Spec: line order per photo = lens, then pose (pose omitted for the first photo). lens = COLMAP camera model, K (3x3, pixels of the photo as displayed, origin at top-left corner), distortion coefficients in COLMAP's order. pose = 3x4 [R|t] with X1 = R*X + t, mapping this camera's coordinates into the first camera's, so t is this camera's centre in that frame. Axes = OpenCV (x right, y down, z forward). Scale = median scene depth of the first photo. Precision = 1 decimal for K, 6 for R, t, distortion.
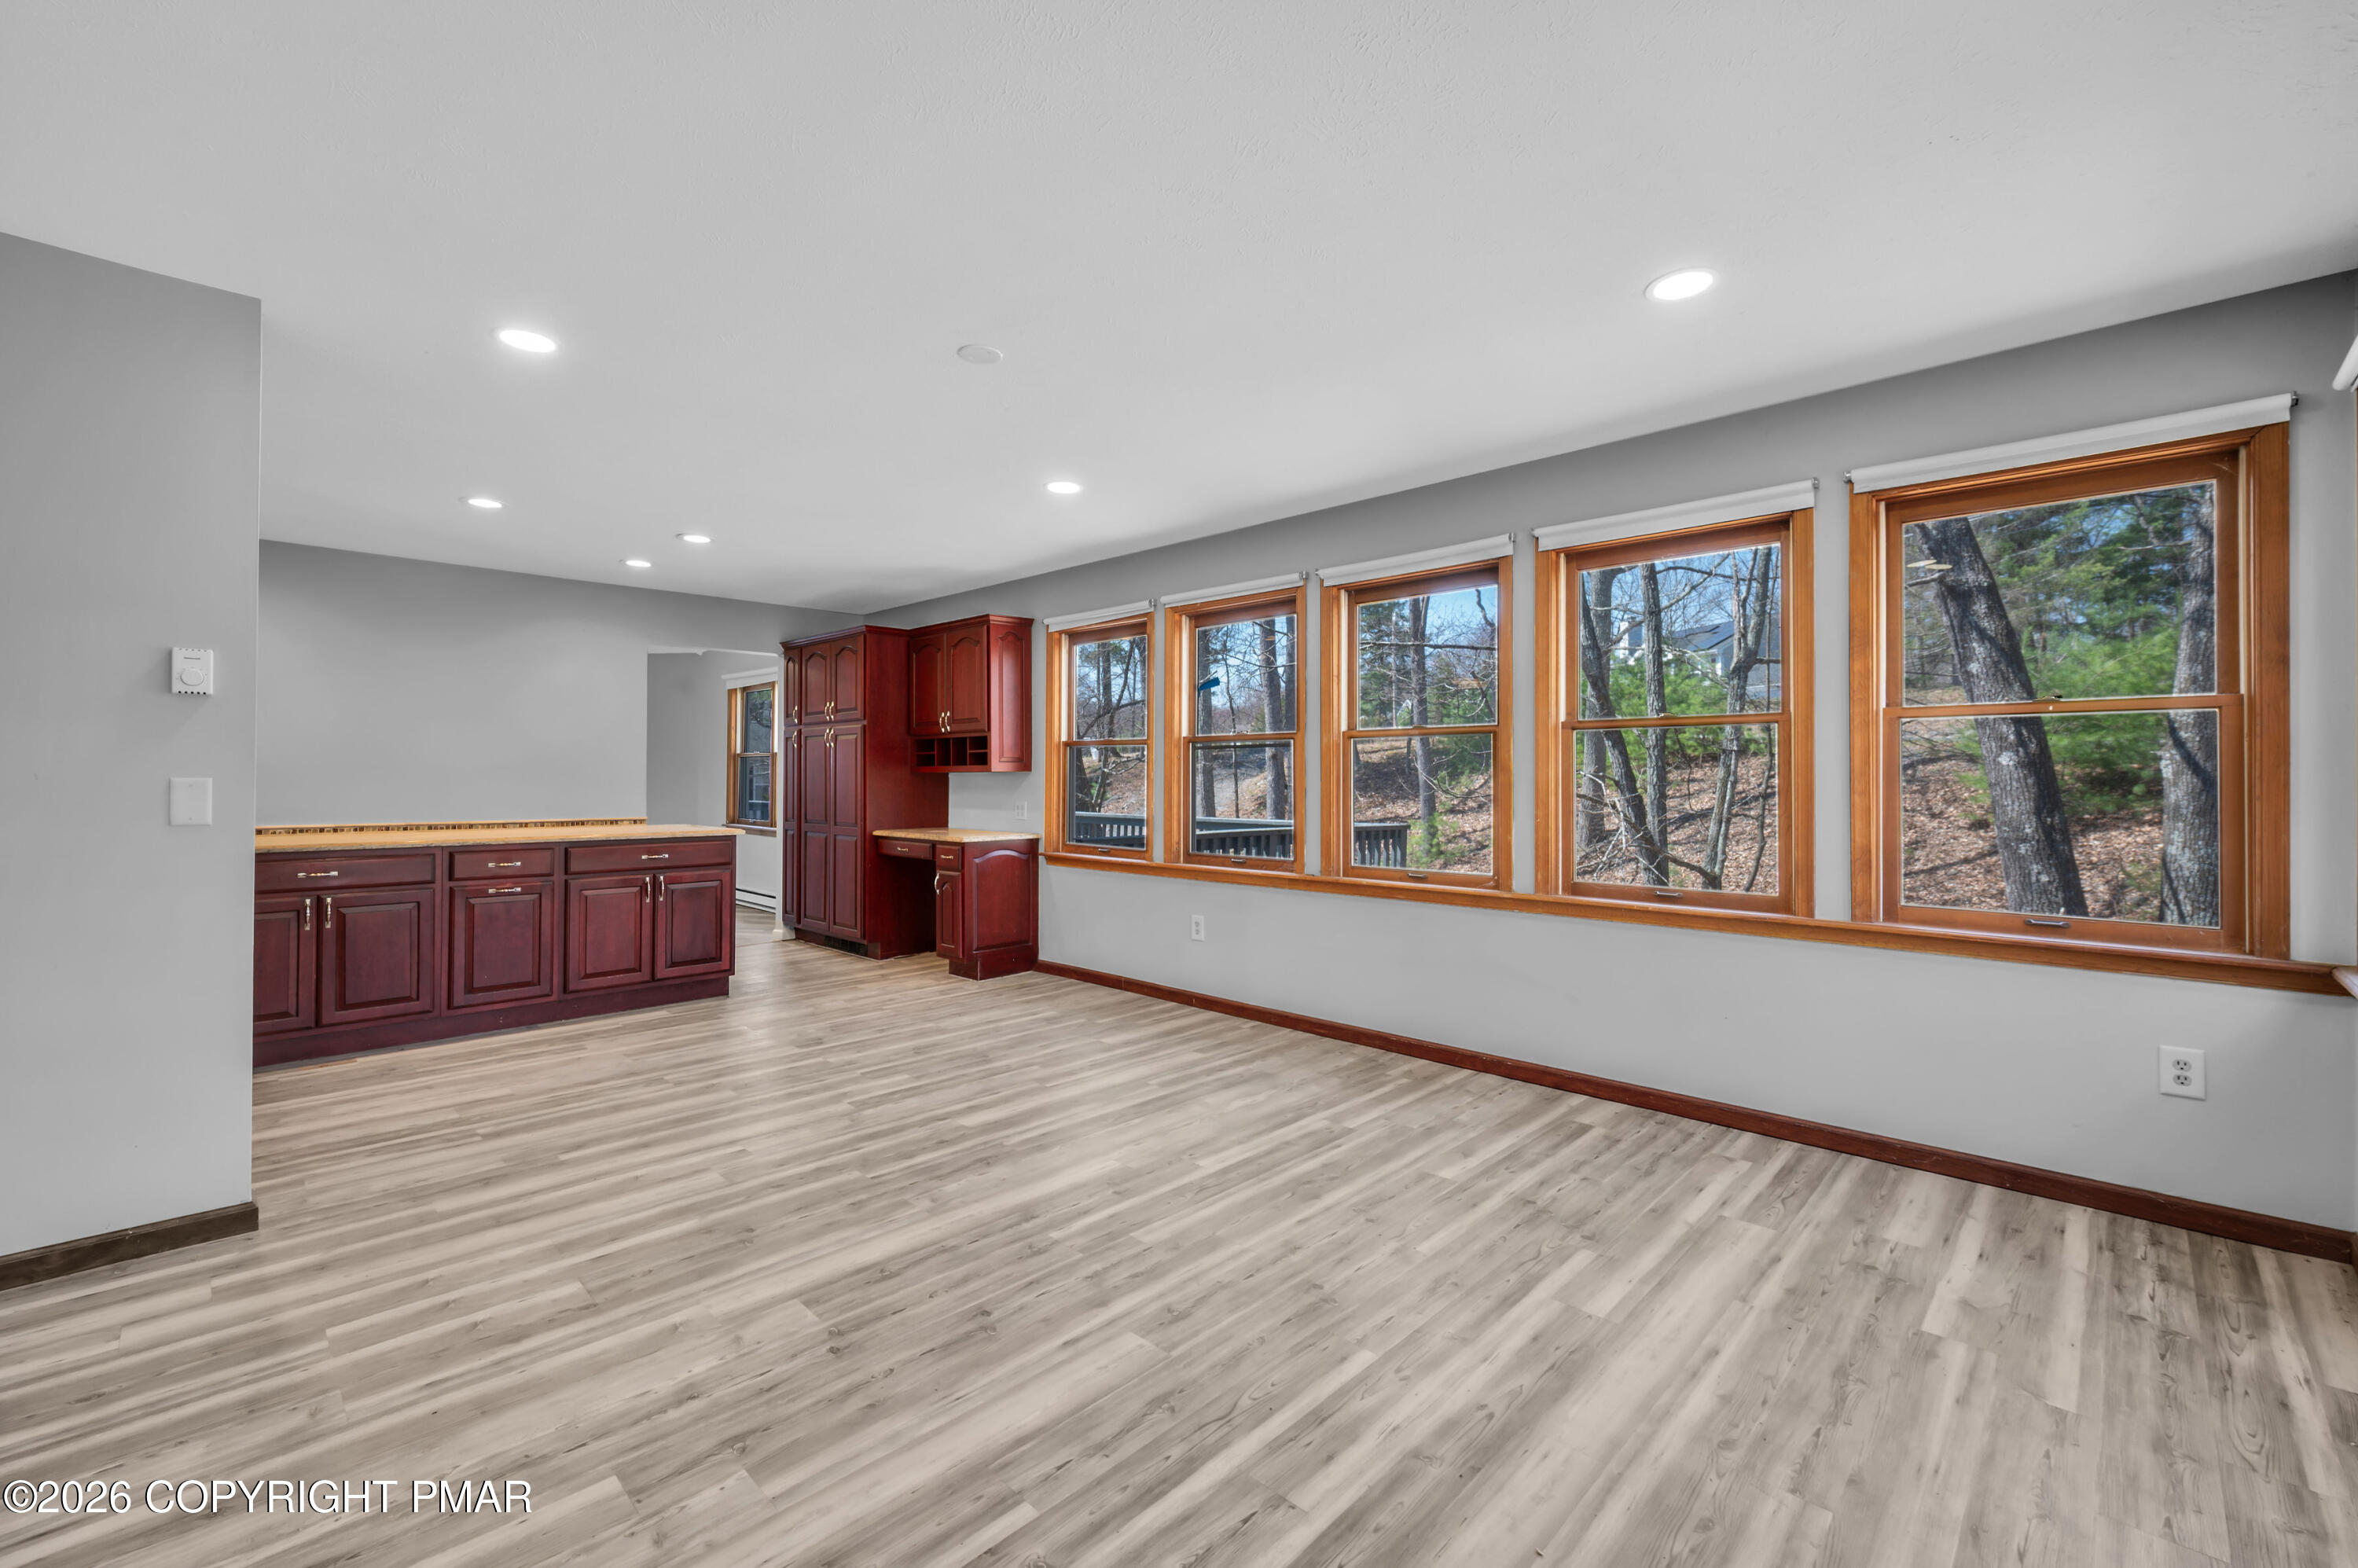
lens RADIAL K [[983.7, 0, 1176.5], [0, 983.7, 763.5], [0, 0, 1]] dist [-0.002492, 0.000546]
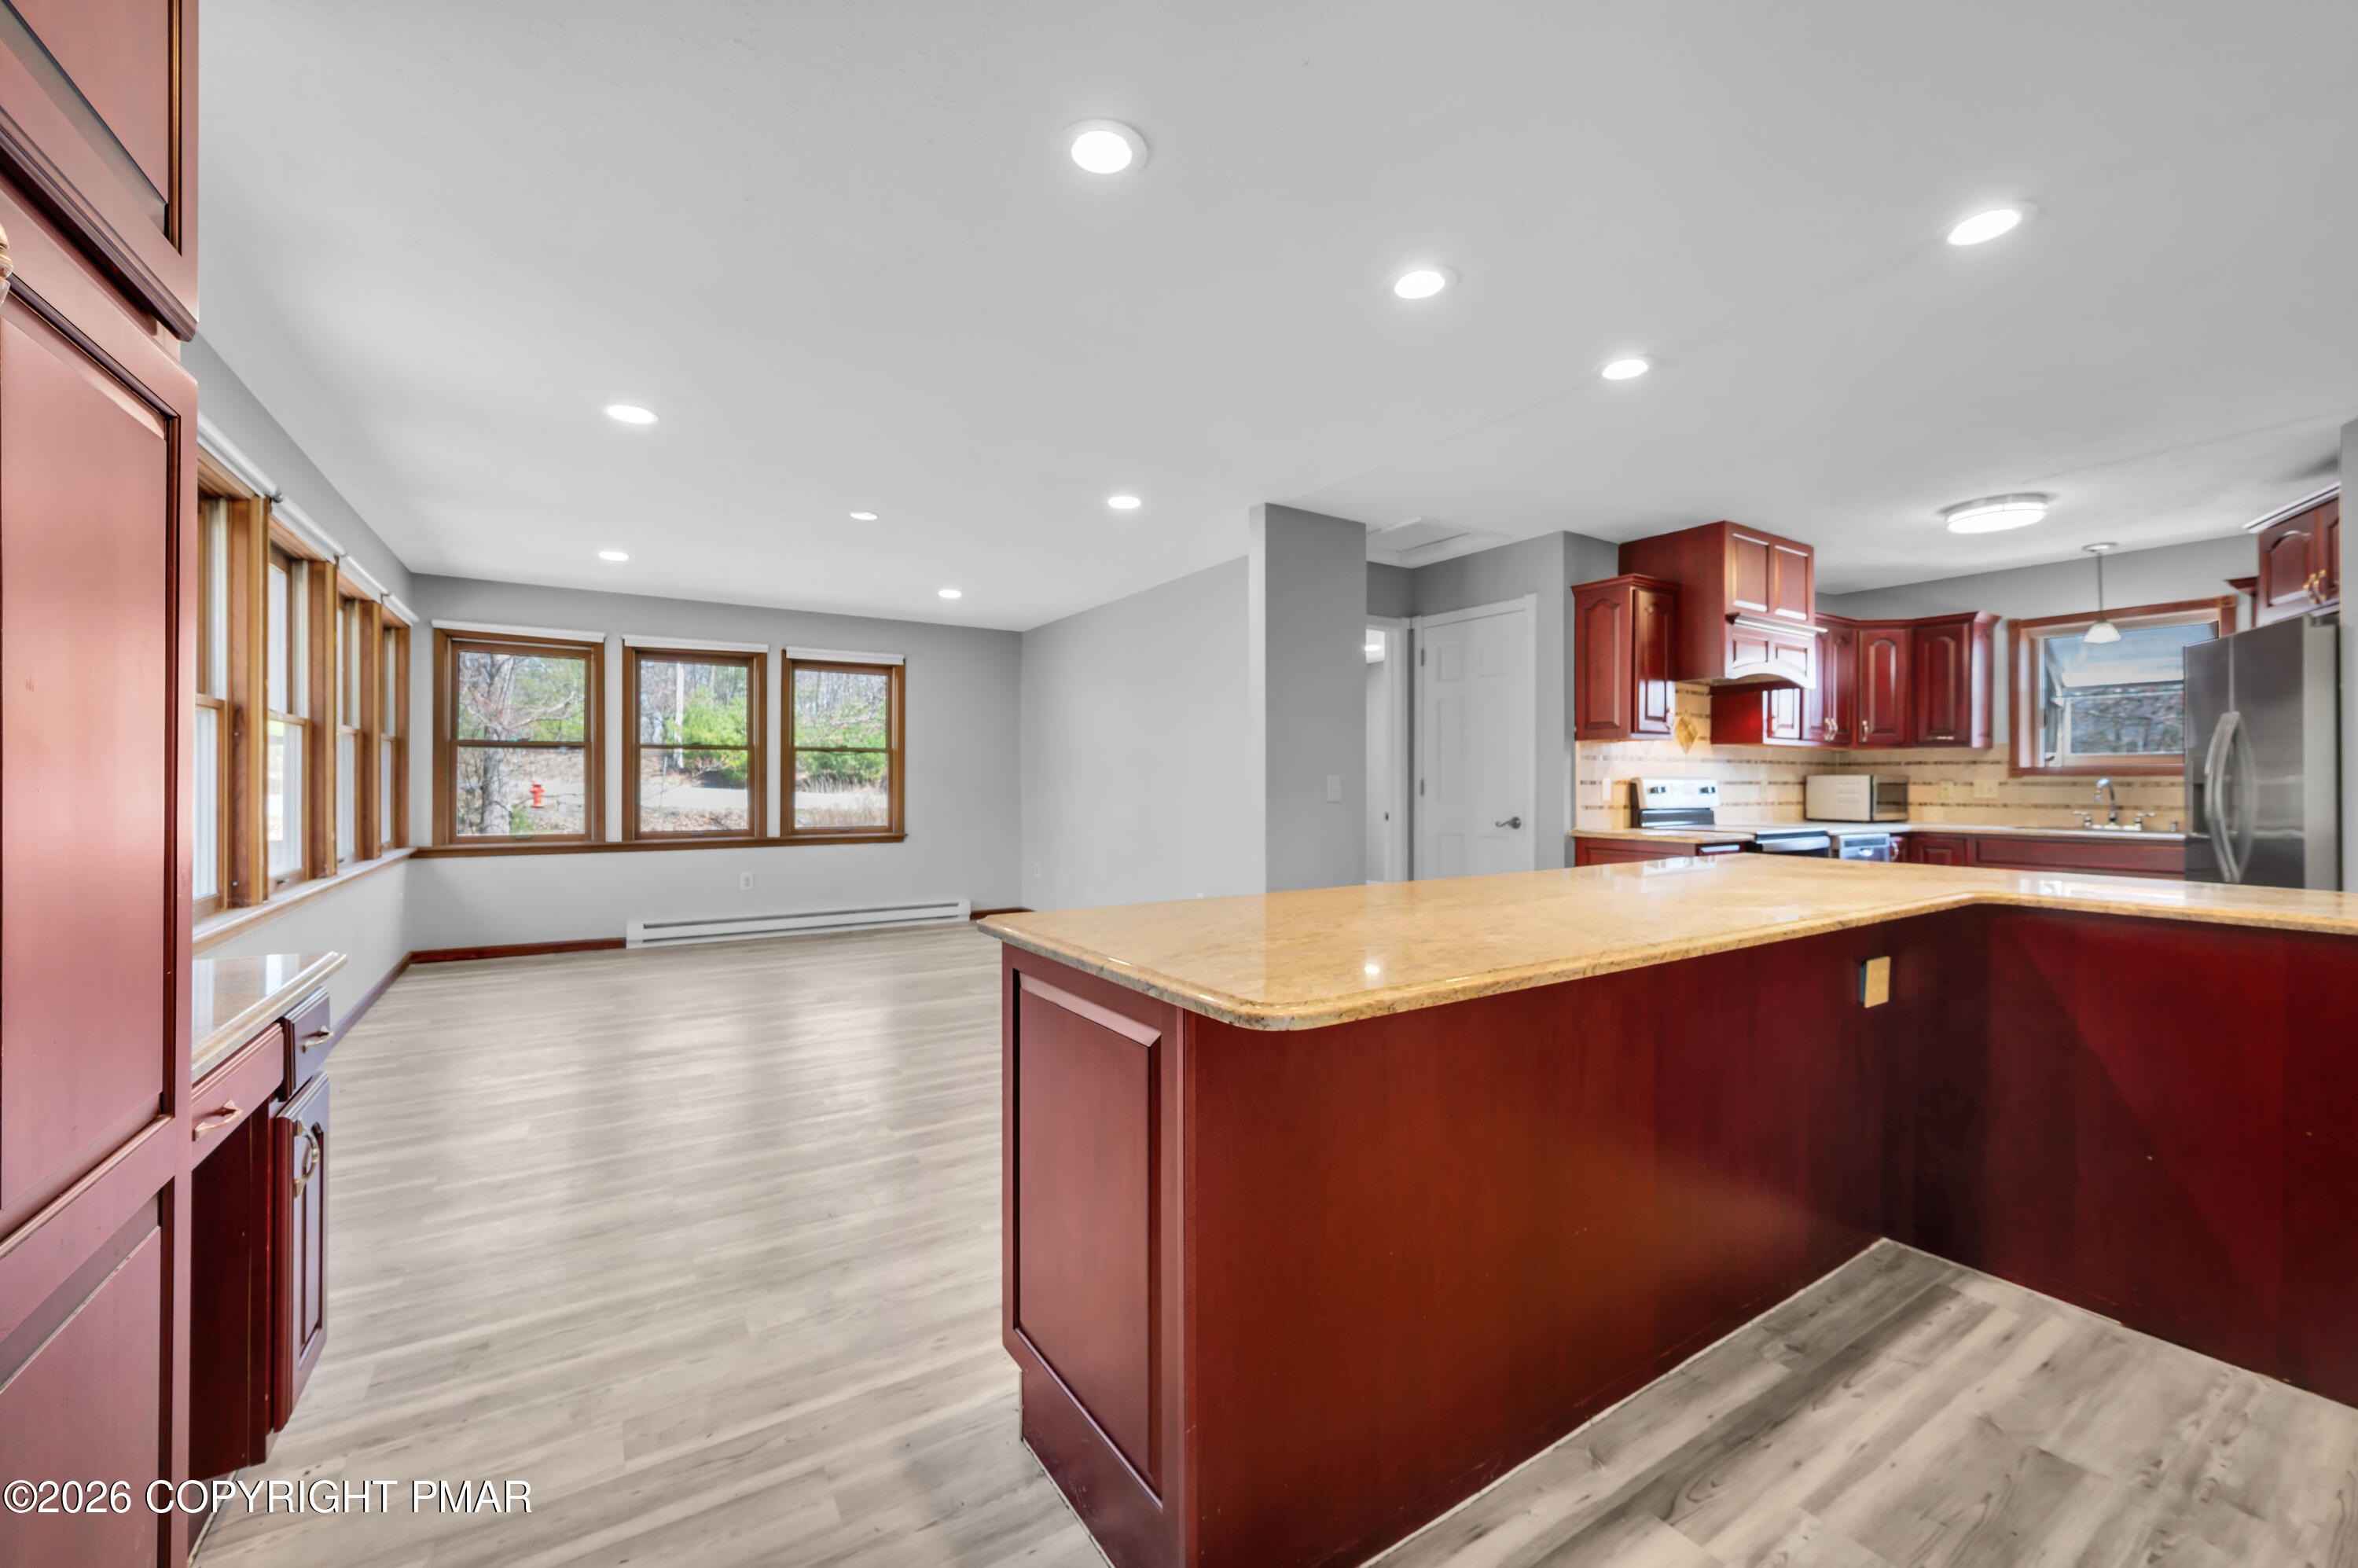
lens RADIAL K [[939.9, 0, 1173.1], [0, 939.9, 780.8], [0, 0, 1]] dist [0.000492, 0.000099]
pose [[-0.972535, -0.005405, 0.232695, -0.779494], [-0.008997, 0.999856, -0.014379, 0.031516], [-0.232584, -0.016078, -0.972443, 1.752303]]
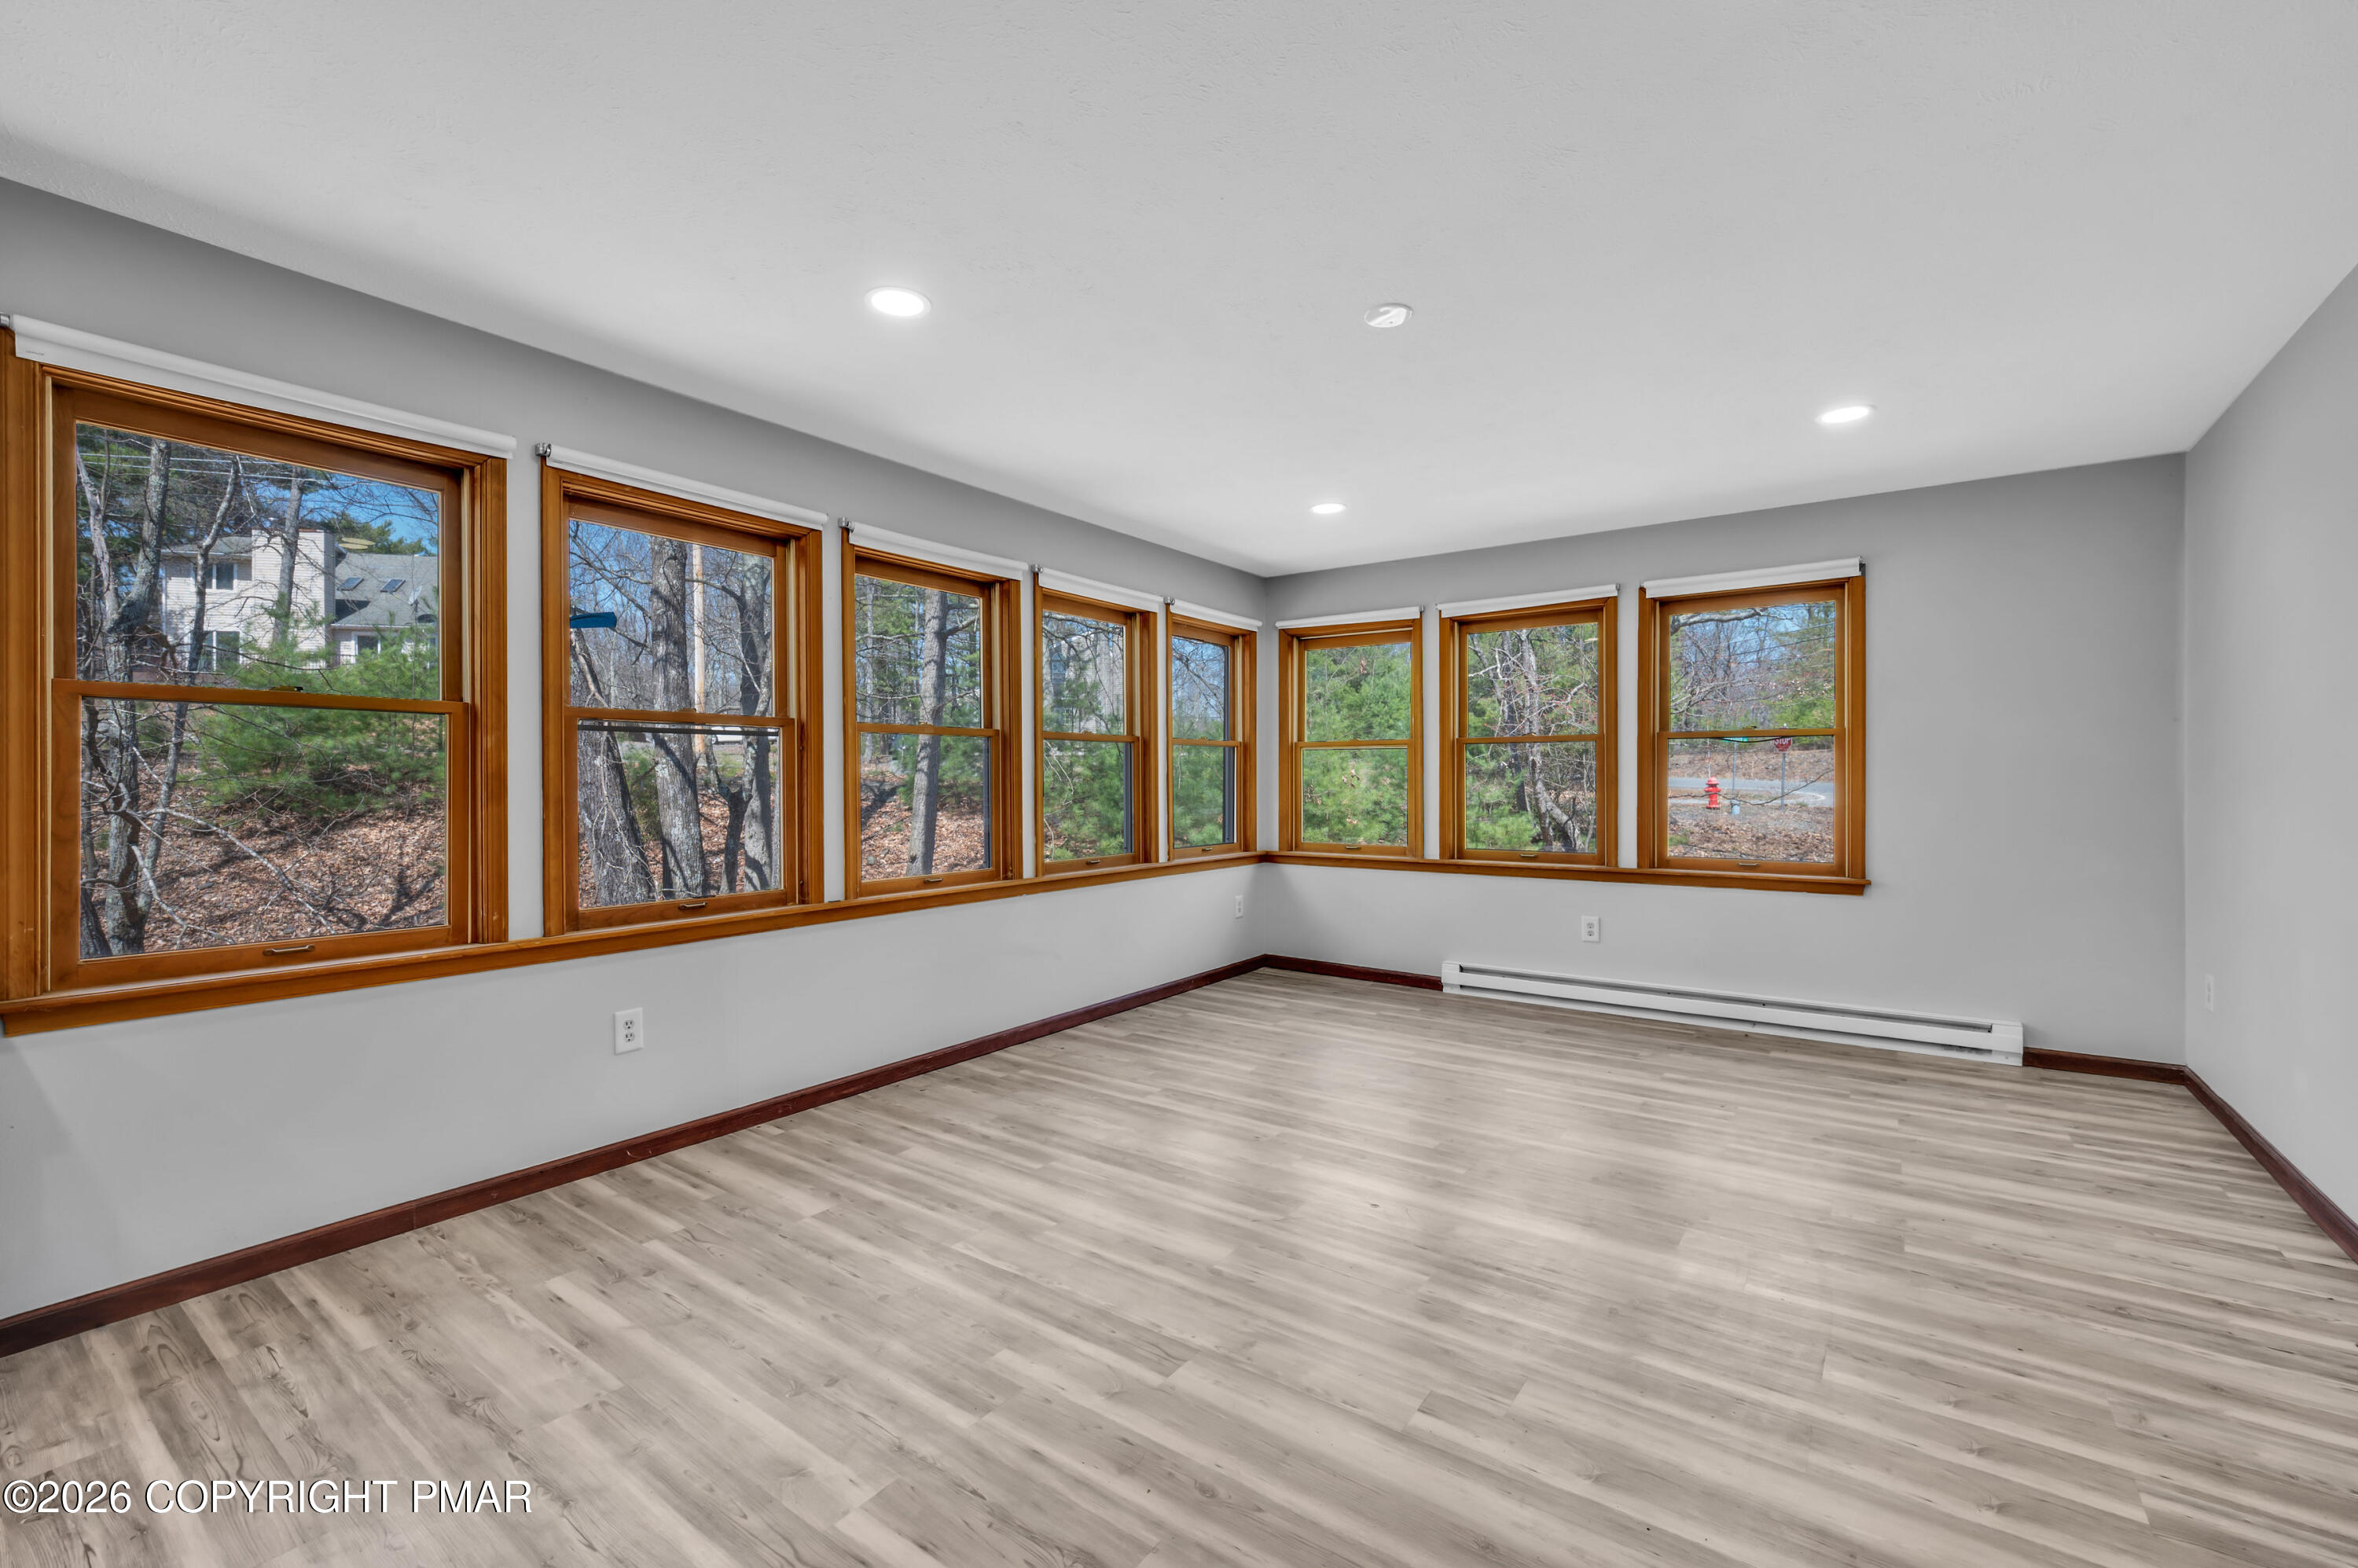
lens RADIAL K [[983.7, 0, 1169.5], [0, 983.7, 786.7], [0, 0, 1]] dist [-0.002492, 0.000546]
pose [[-0.142681, -0.010454, 0.989713, -0.787016], [-0.012395, 0.999885, 0.008775, 0.012403], [-0.989691, -0.011016, -0.142794, 0.975011]]
